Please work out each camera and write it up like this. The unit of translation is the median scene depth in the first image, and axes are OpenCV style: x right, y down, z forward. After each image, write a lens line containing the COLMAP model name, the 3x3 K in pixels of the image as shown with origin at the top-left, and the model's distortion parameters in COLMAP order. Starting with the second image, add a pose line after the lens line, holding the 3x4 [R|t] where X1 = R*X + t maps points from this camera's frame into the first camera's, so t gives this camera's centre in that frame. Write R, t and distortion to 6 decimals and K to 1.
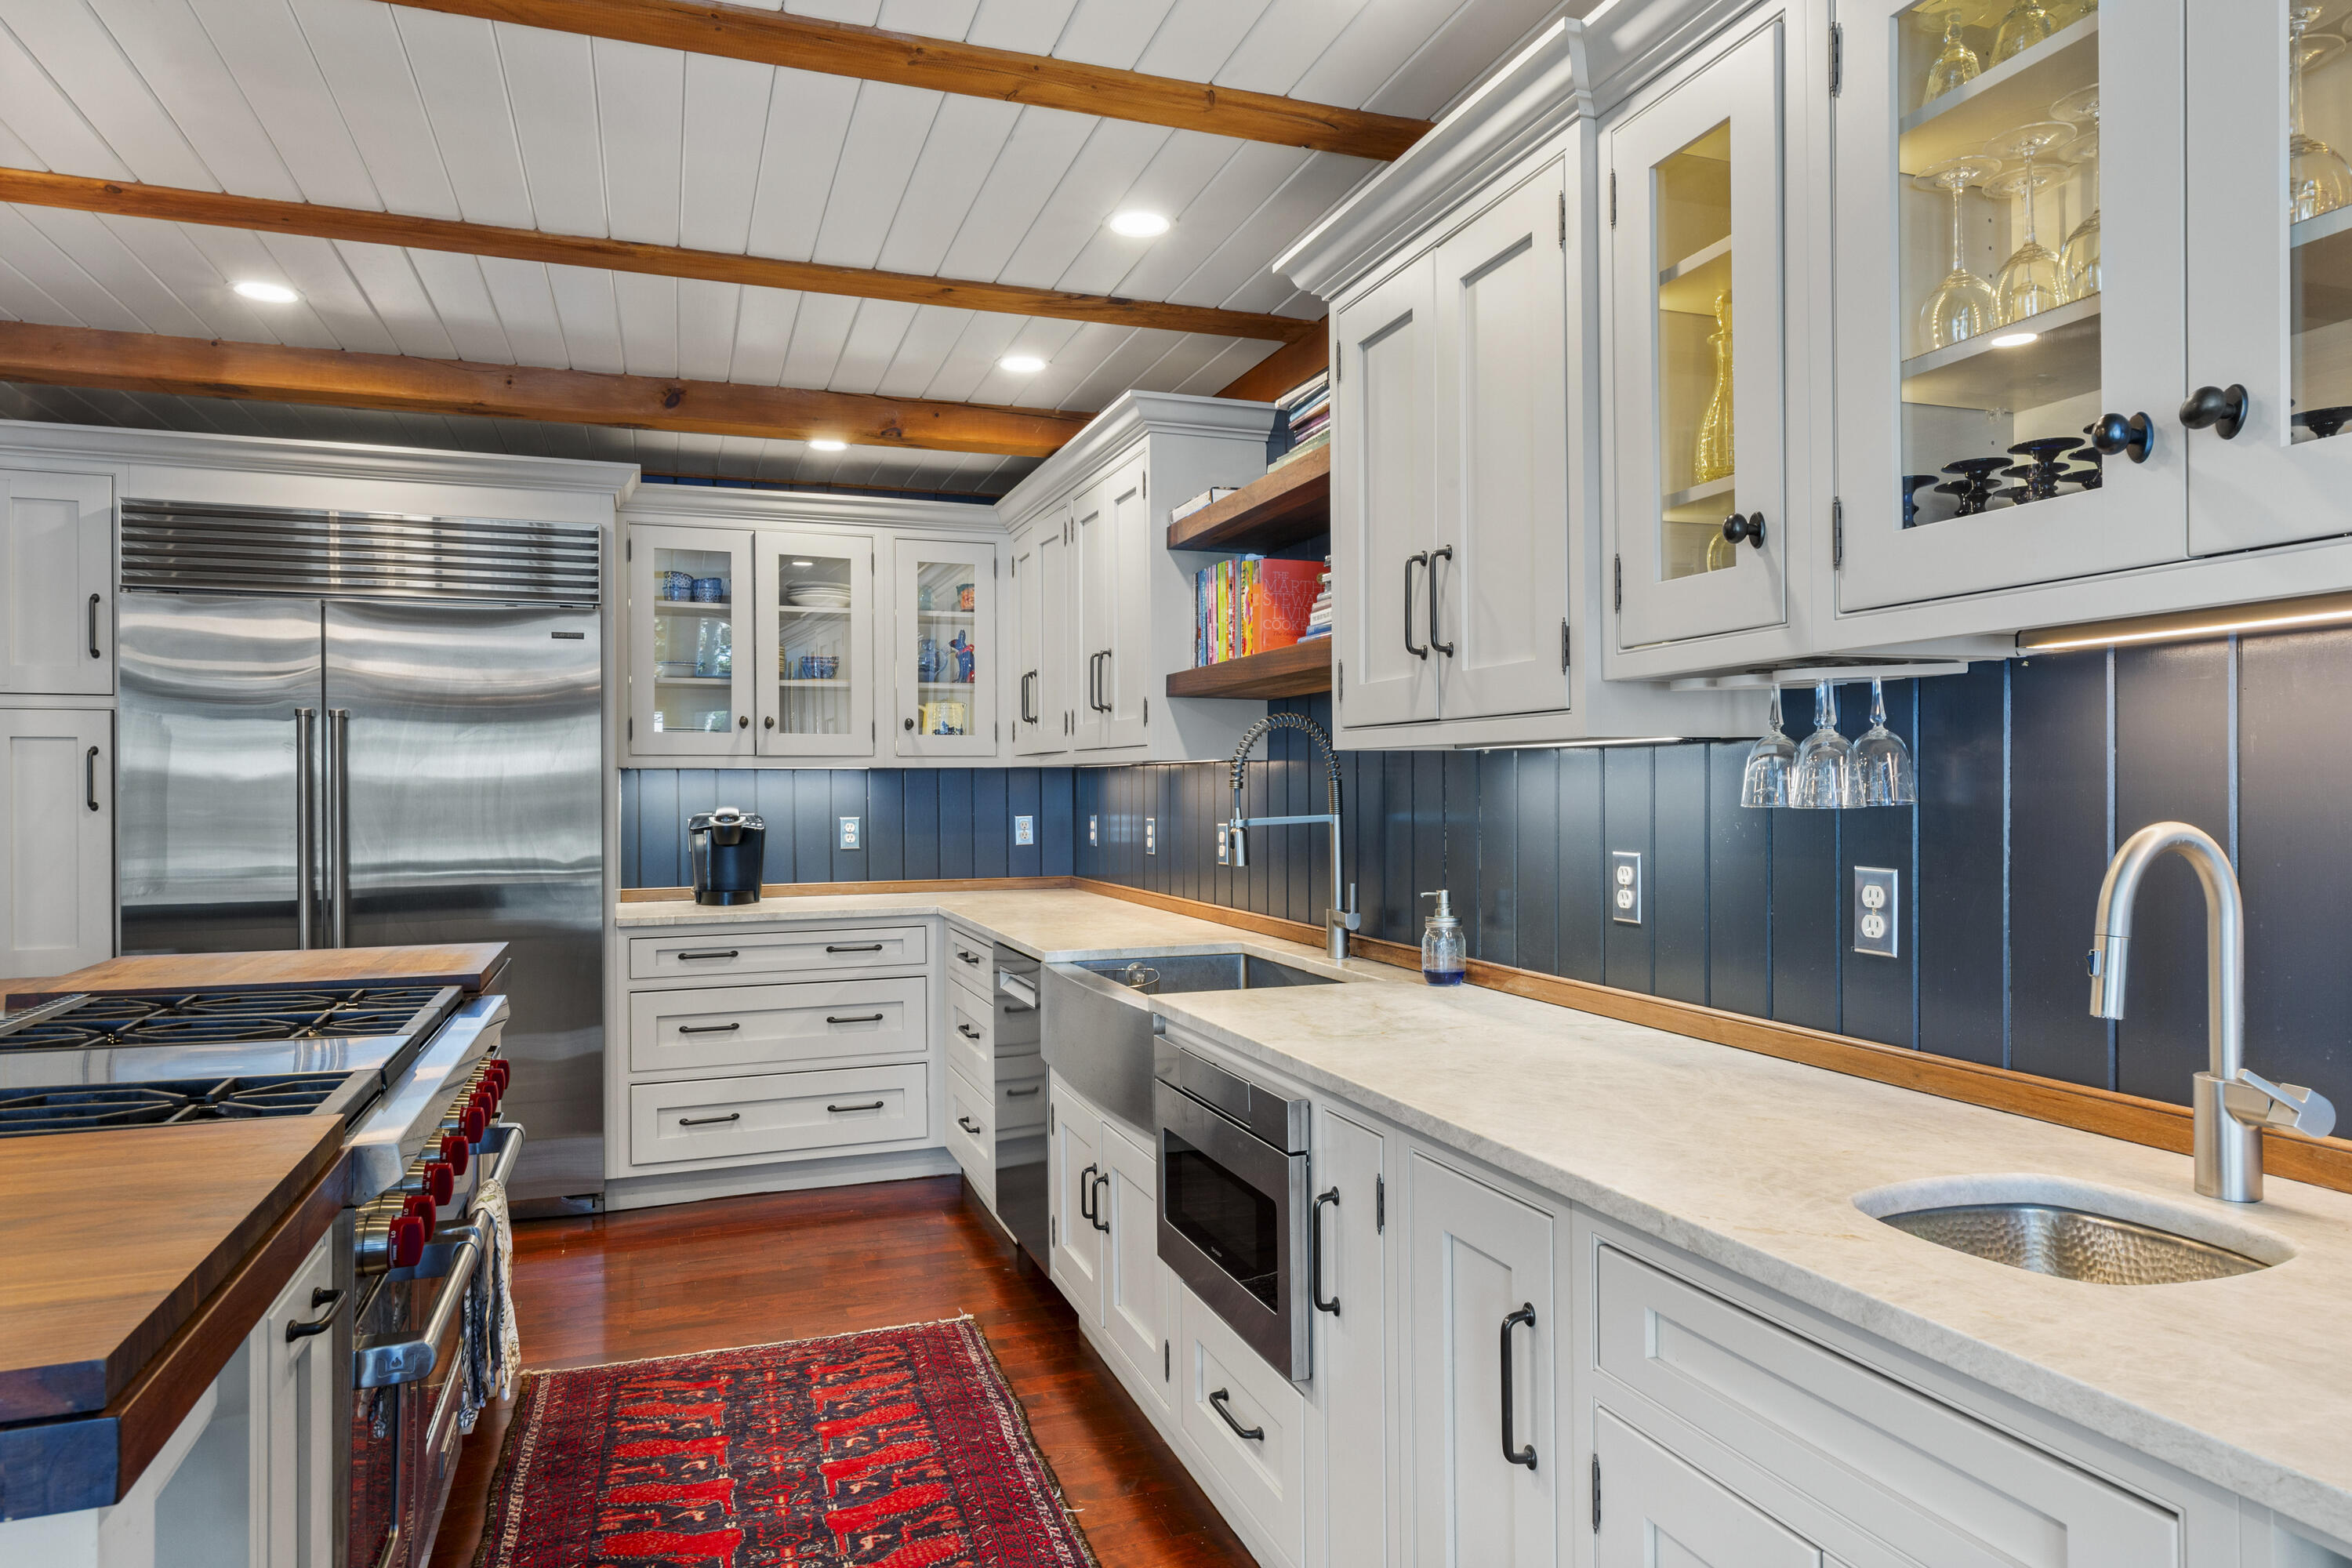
lens RADIAL K [[1447.2, 0, 1215.9], [0, 1447.2, 784.4], [0, 0, 1]] dist [0.005965, 0.001825]
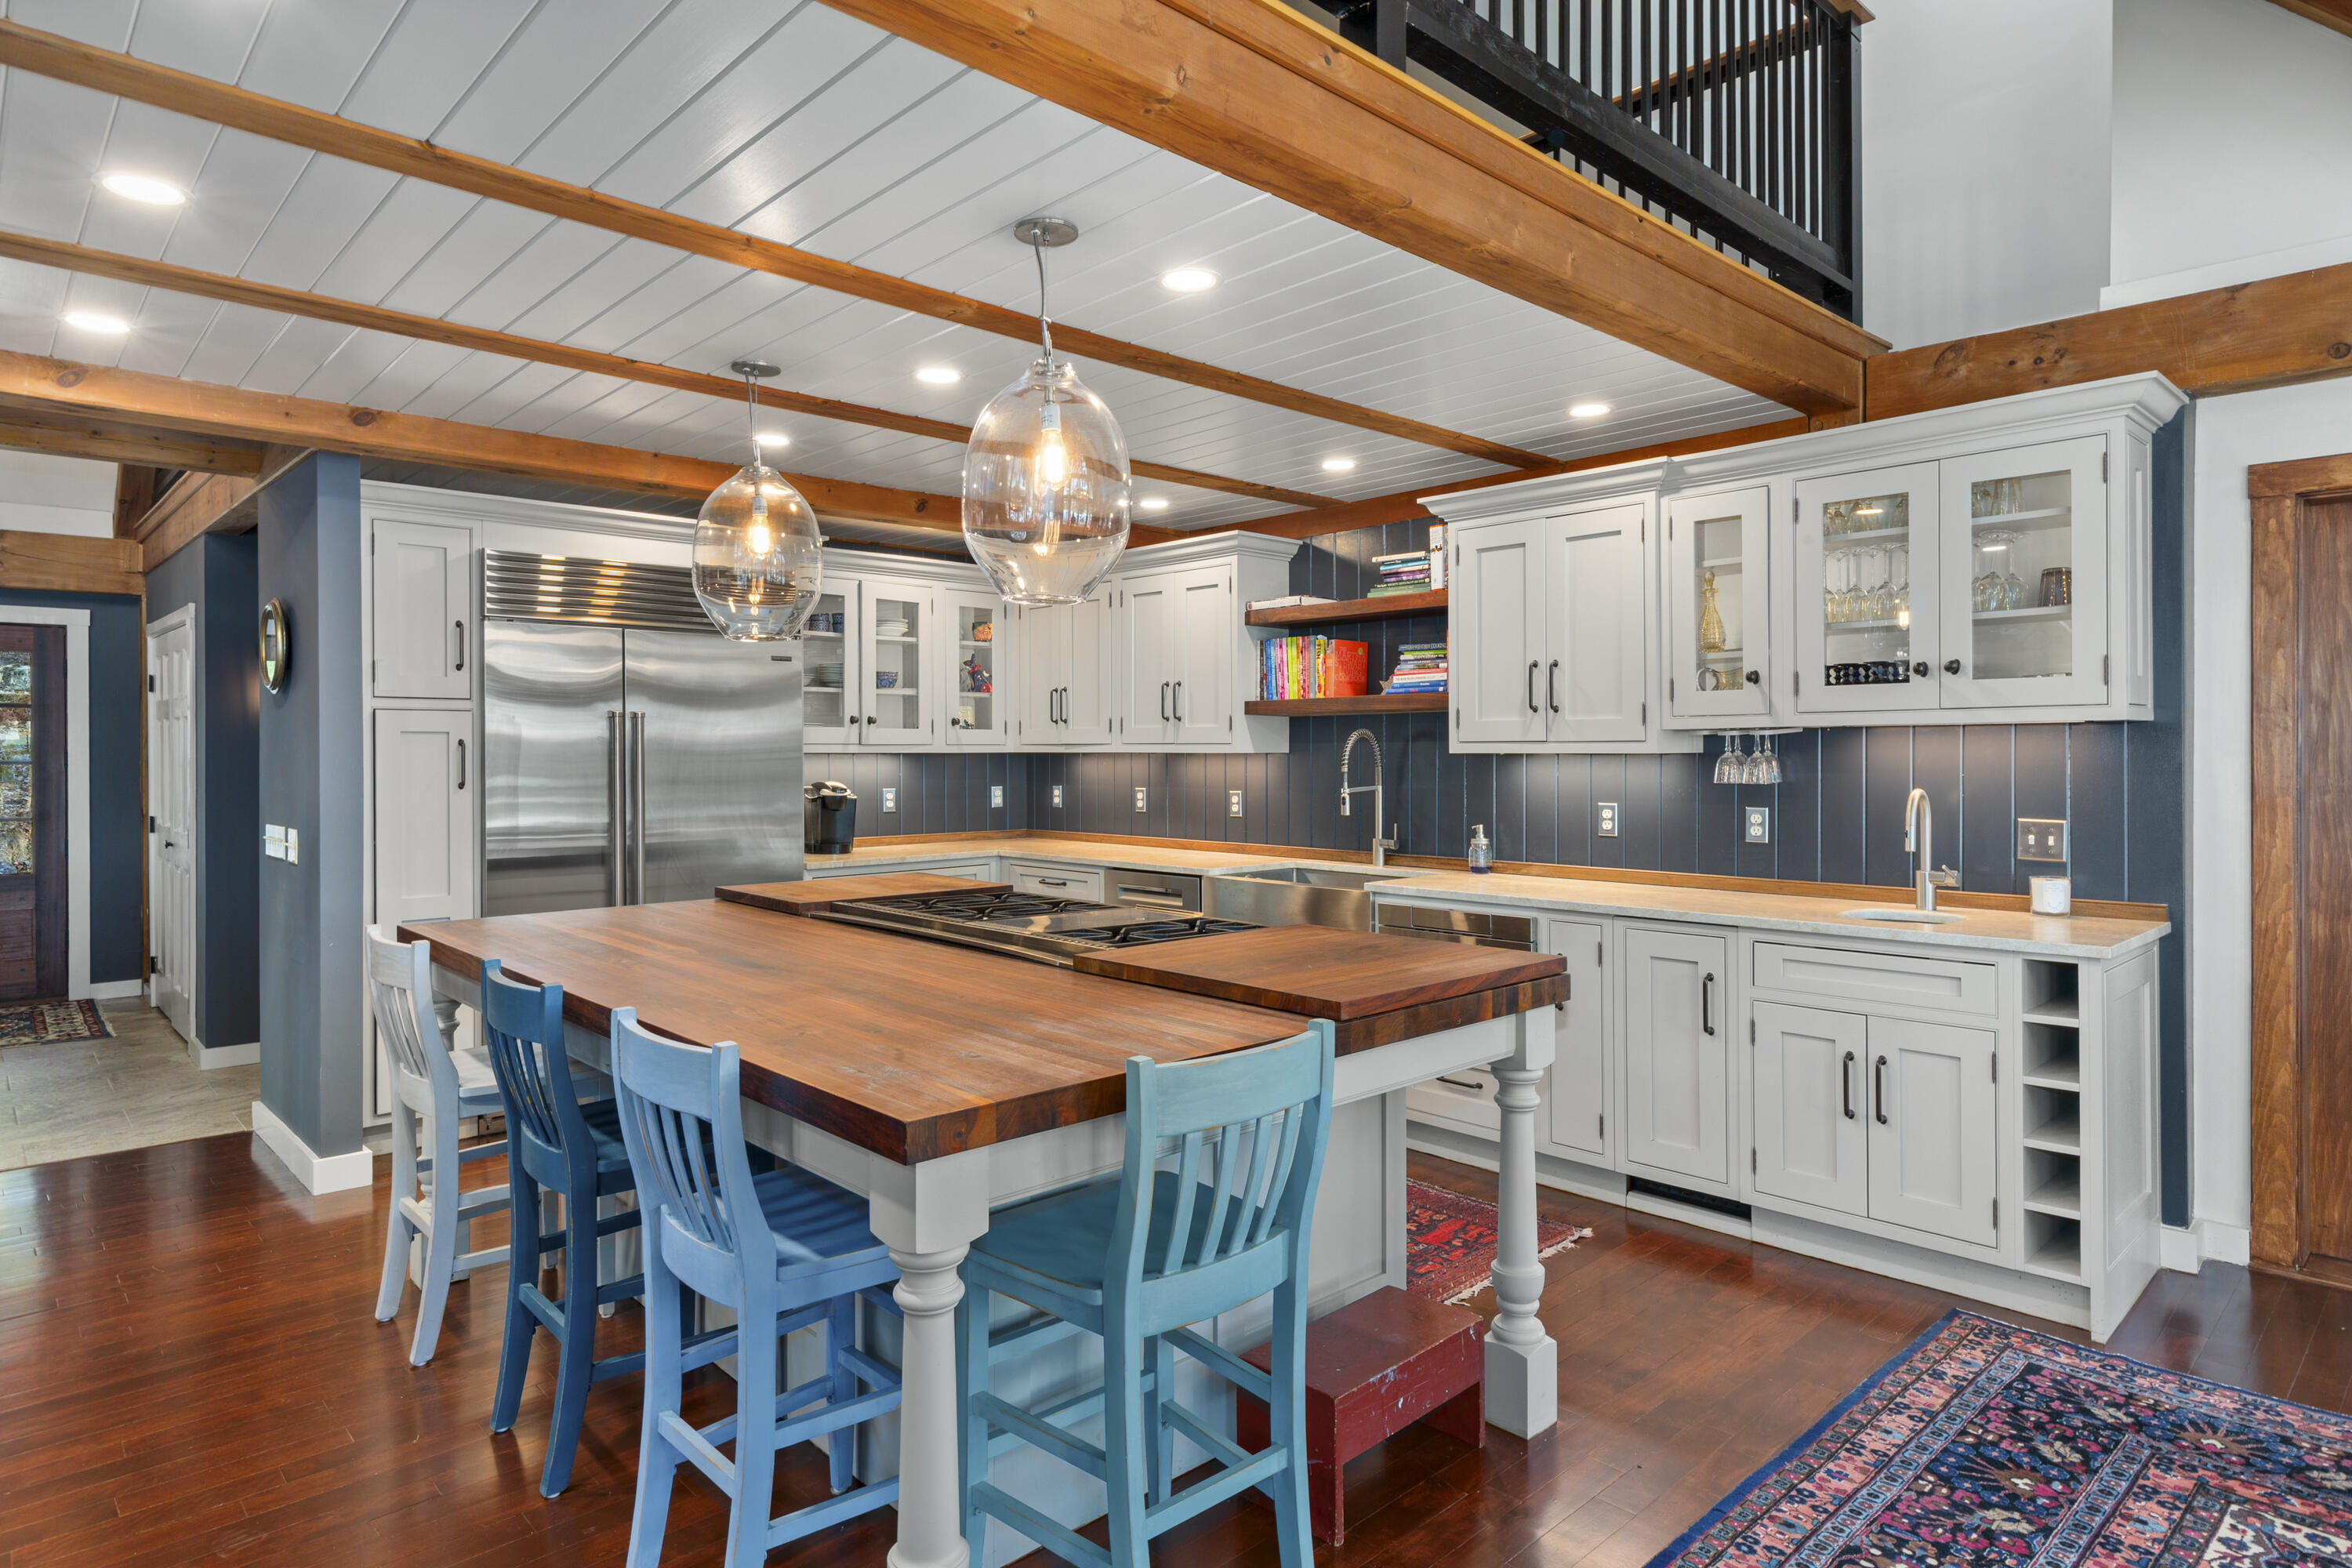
lens RADIAL K [[1316.9, 0, 1192.8], [0, 1316.9, 750.6], [0, 0, 1]] dist [0.014182, -0.004214]
pose [[0.918436, 0.002860, 0.395560, -0.681973], [-0.002798, 0.999996, -0.000733, -0.018180], [-0.395561, -0.000433, 0.918440, -0.355203]]
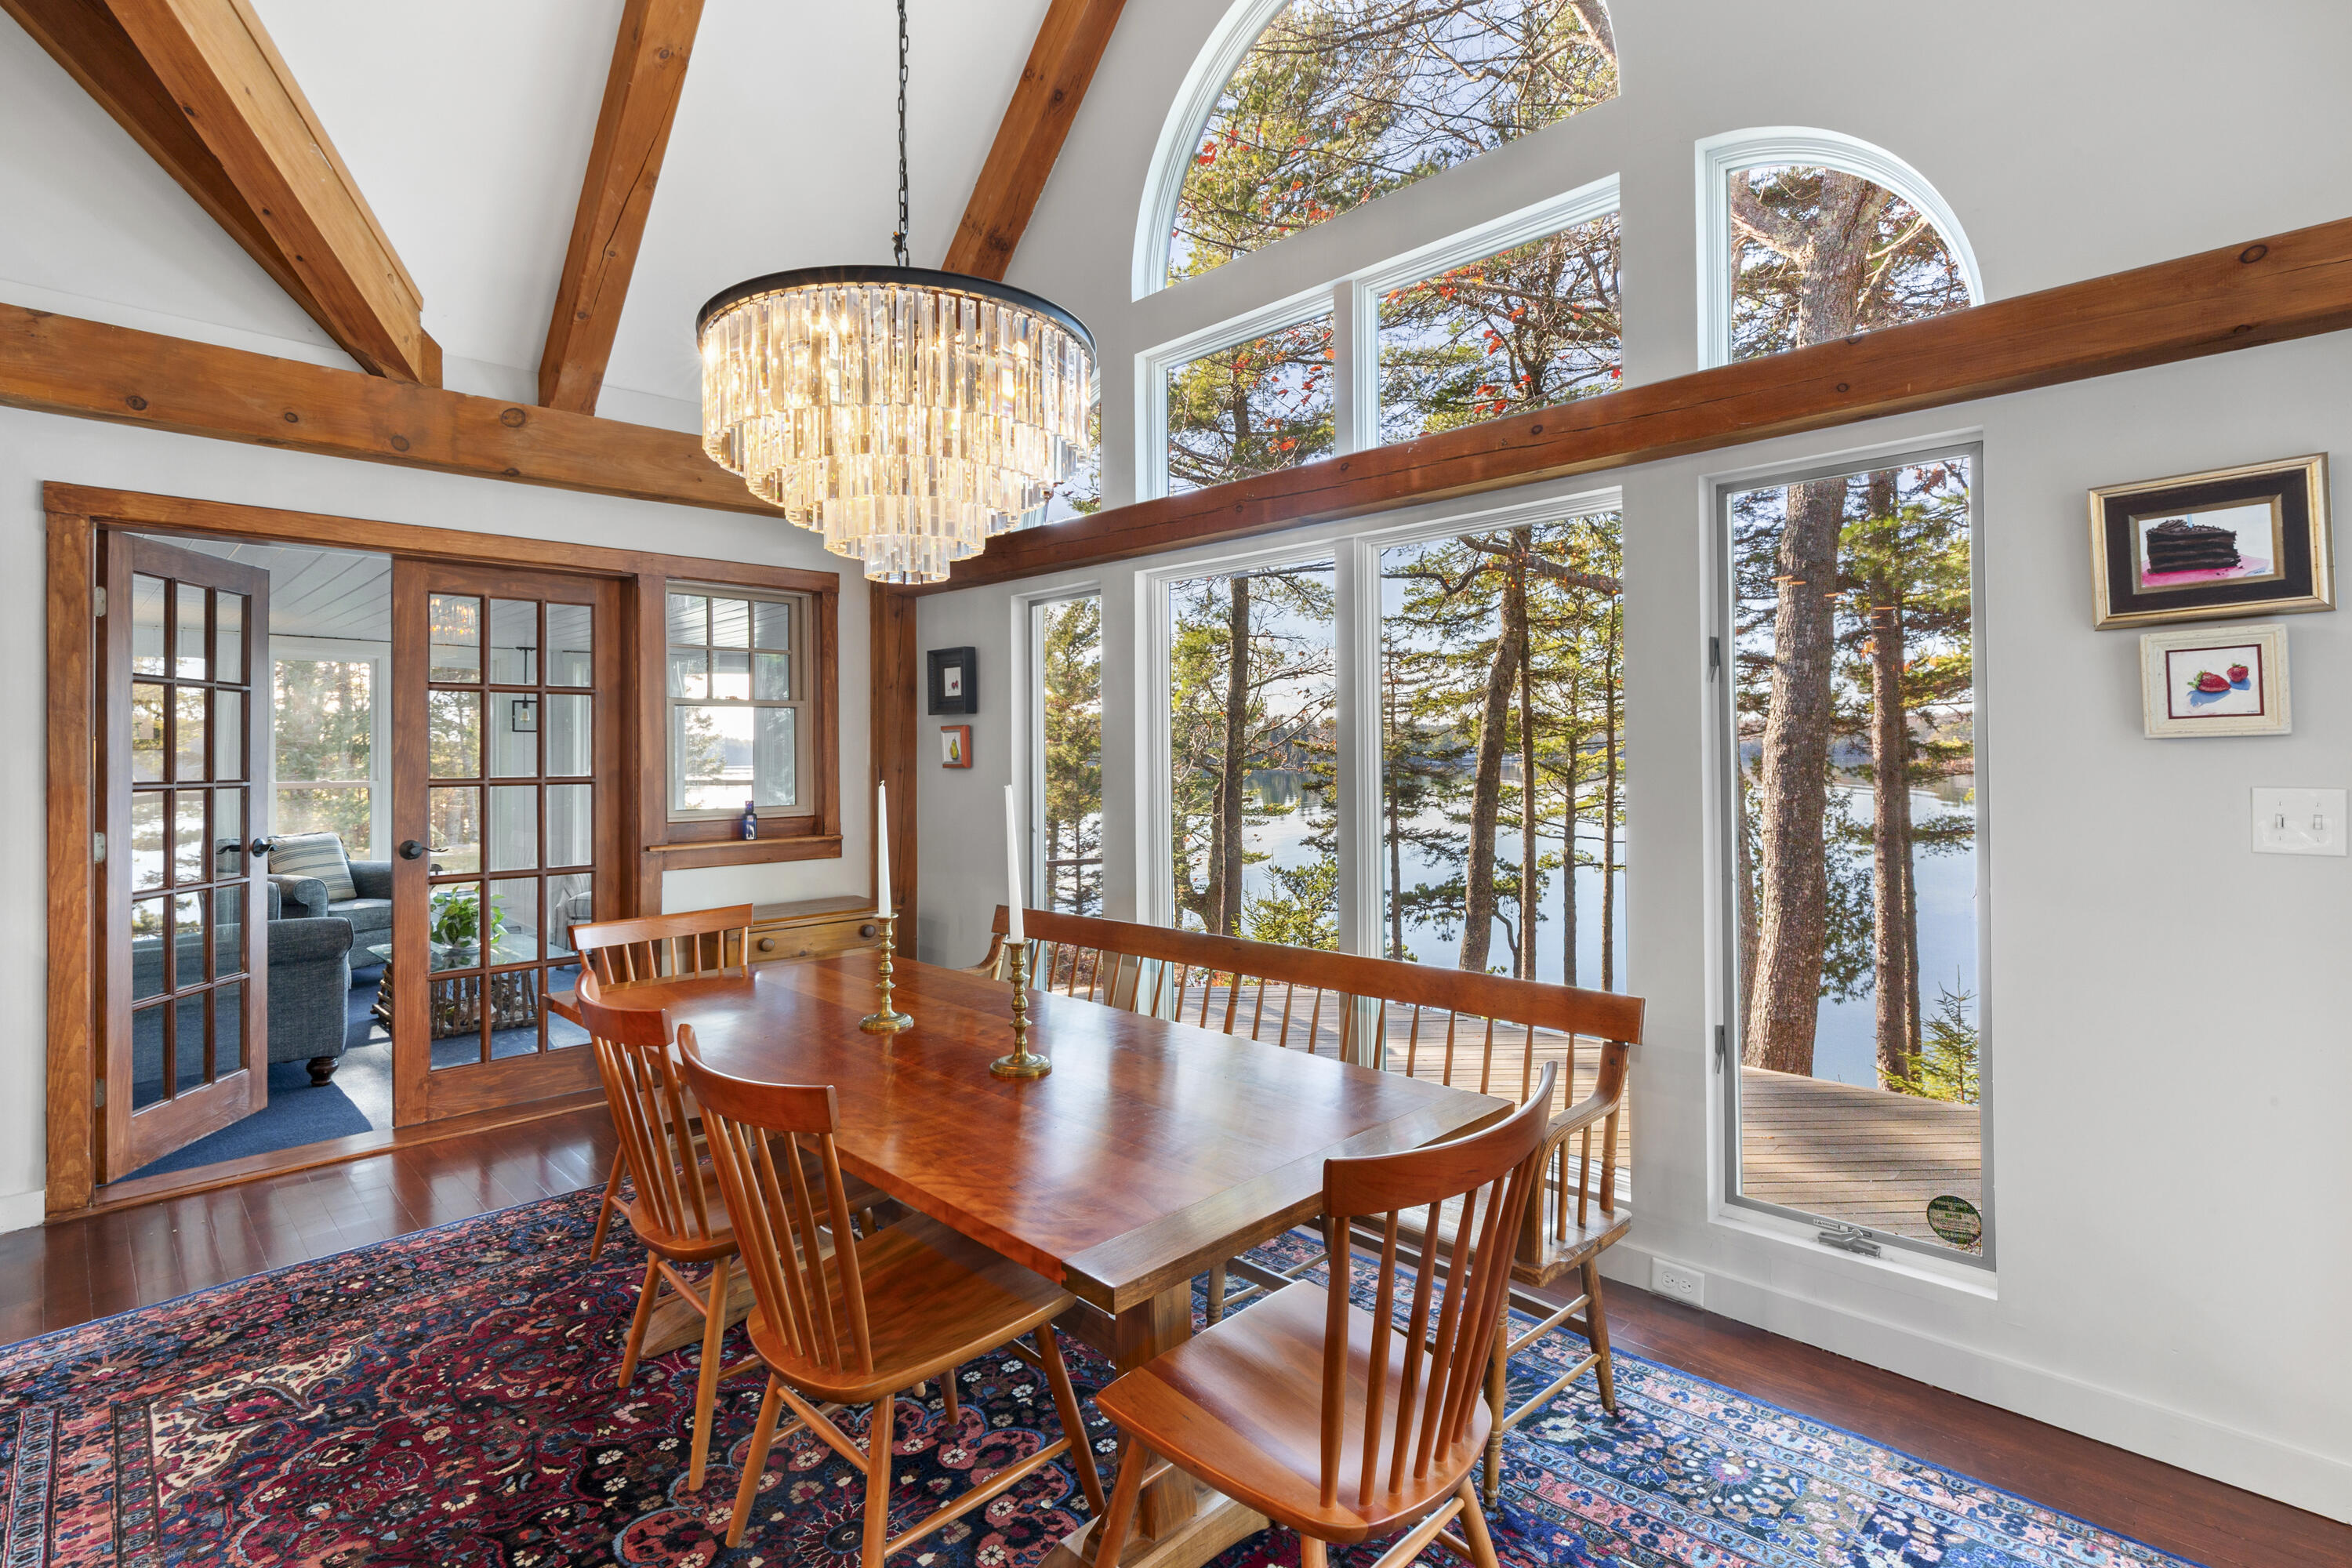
lens RADIAL K [[1125.0, 0, 1159.1], [0, 1125.0, 748.4], [0, 0, 1]] dist [0.001100, 0.001623]
pose [[-0.410815, 0.009826, 0.911666, -0.759653], [0.007930, 0.999943, -0.007204, -0.004823], [-0.911684, 0.004270, -0.410869, -0.209998]]
